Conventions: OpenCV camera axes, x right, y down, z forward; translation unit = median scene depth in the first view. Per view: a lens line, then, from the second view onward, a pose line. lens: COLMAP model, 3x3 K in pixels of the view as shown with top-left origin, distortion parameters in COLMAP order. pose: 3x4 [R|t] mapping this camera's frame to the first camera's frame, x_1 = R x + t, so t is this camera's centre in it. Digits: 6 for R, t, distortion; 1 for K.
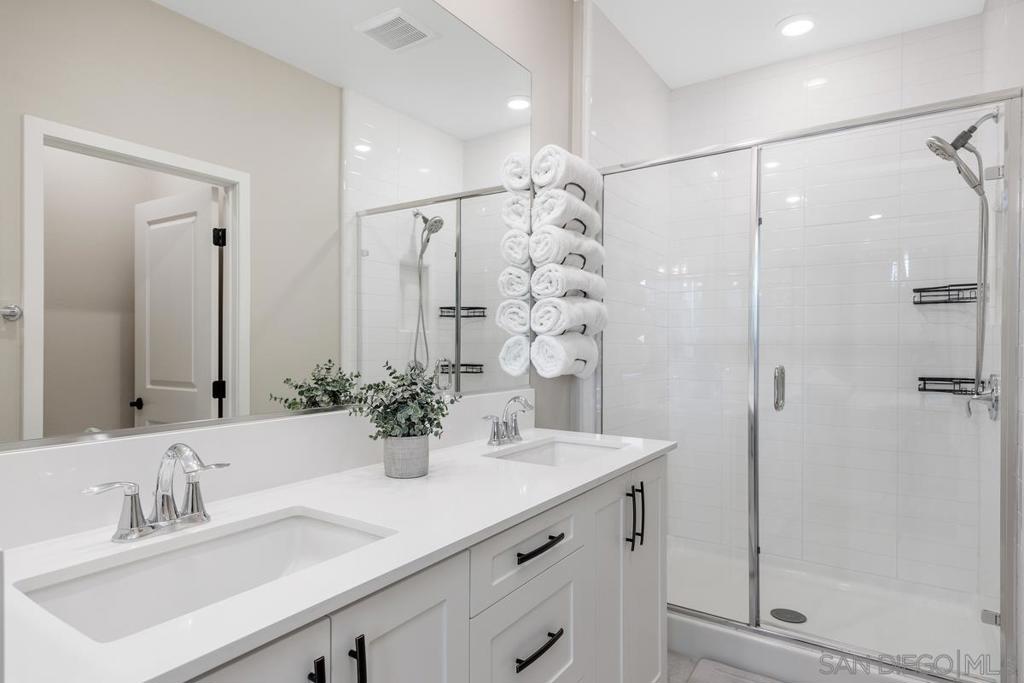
lens RADIAL K [[578.3, 0, 509.7], [0, 578.3, 342.5], [0, 0, 1]] dist [0.004812, 0.000835]
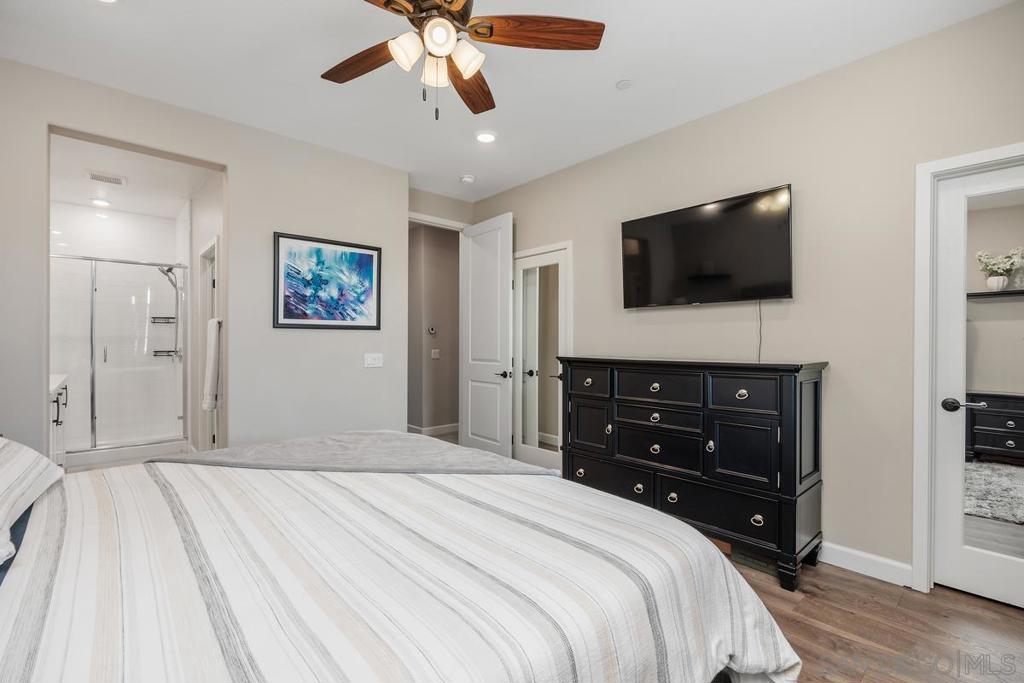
lens RADIAL K [[453.0, 0, 508.8], [0, 453.0, 341.3], [0, 0, 1]] dist [-0.003105, -0.000306]
pose [[0.243806, -0.005187, 0.969810, -1.032588], [0.005501, 0.999977, 0.003966, 0.019657], [-0.969808, 0.004368, 0.243829, -1.231633]]
